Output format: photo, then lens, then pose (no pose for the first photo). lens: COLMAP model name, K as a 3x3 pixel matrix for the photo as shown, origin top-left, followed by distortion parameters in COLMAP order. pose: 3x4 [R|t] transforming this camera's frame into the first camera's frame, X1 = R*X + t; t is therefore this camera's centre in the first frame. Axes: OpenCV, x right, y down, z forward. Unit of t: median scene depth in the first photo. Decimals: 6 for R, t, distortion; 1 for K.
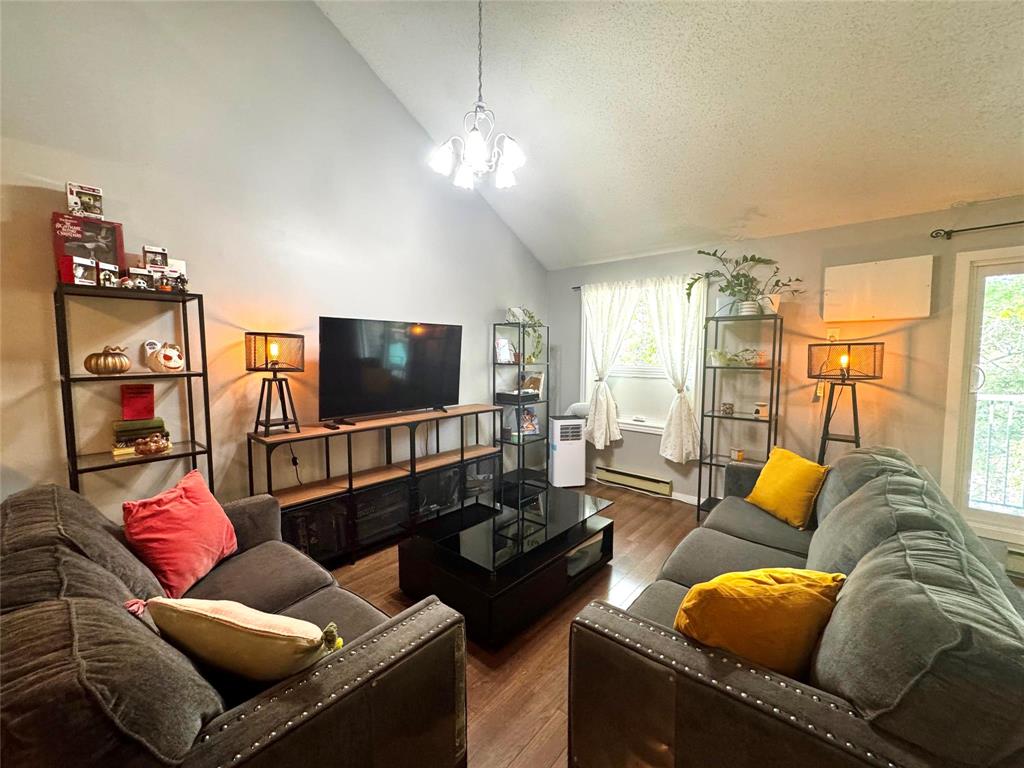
lens RADIAL K [[409.2, 0, 513.4], [0, 409.2, 380.2], [0, 0, 1]] dist [-0.002630, 0.000137]
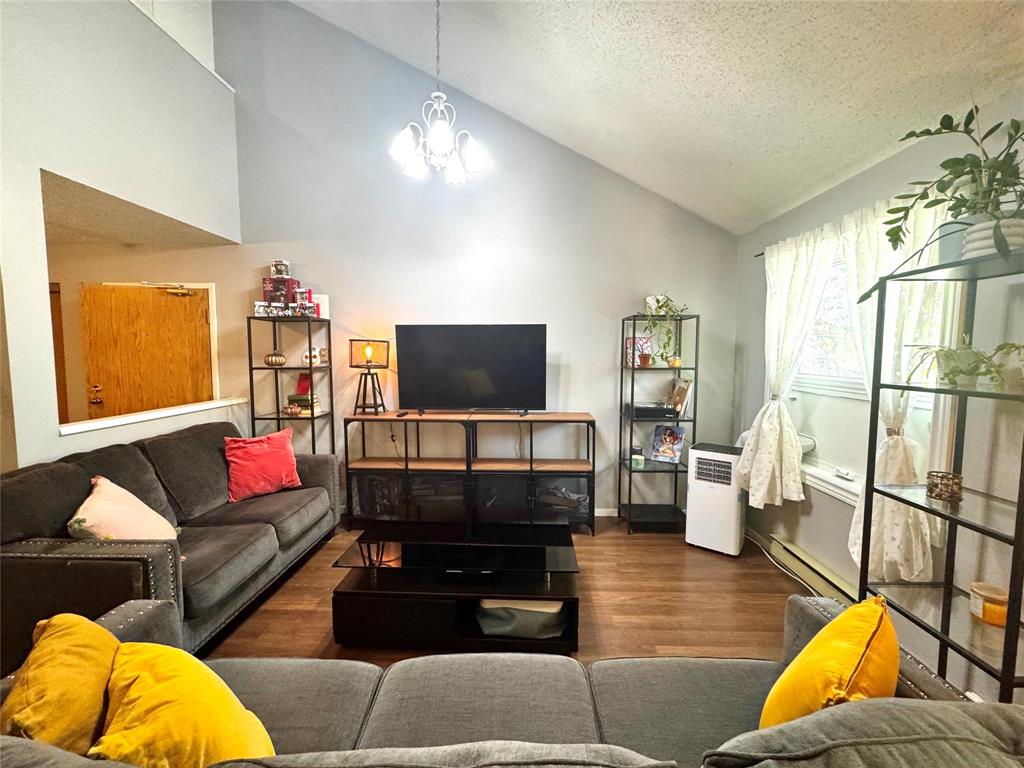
lens RADIAL K [[409.2, 0, 515.7], [0, 409.2, 380.6], [0, 0, 1]] dist [-0.002630, 0.000137]
pose [[0.629040, 0.050527, -0.775729, 0.646900], [-0.051794, 0.998392, 0.023031, -0.029913], [0.775645, 0.025691, 0.630646, 0.444110]]
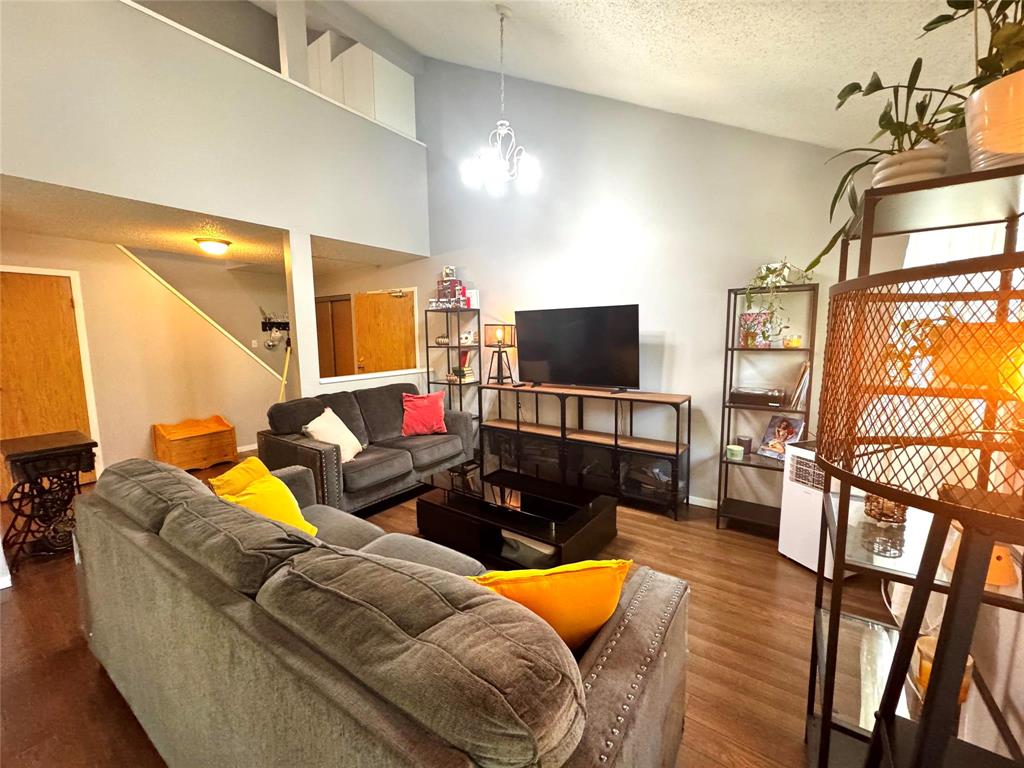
lens RADIAL K [[409.2, 0, 510.1], [0, 409.2, 379.1], [0, 0, 1]] dist [-0.002630, 0.000137]
pose [[0.089019, 0.105597, -0.990416, 0.921350], [-0.052902, 0.993462, 0.101167, -0.052200], [0.994624, 0.043389, 0.094024, 0.751823]]
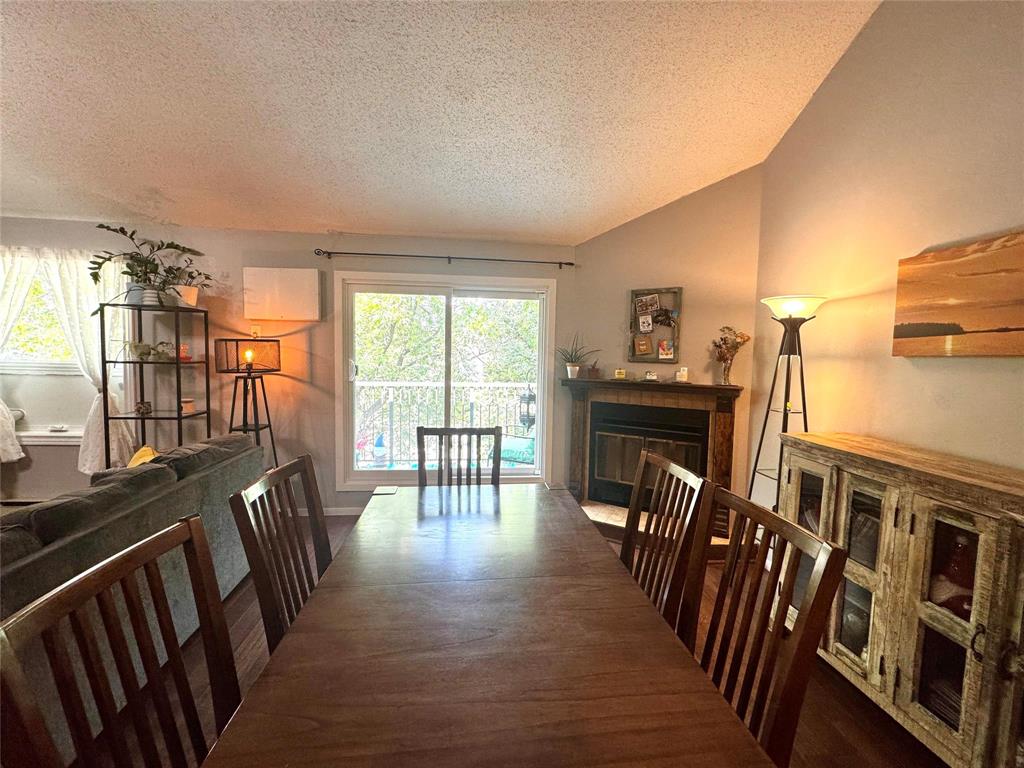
lens RADIAL K [[409.2, 0, 522.3], [0, 409.2, 385.2], [0, 0, 1]] dist [-0.002630, 0.000137]
pose [[0.683540, -0.036449, 0.729002, 0.500707], [0.026305, 0.999334, 0.025301, 0.021995], [-0.729438, 0.001883, 0.684044, -0.255906]]
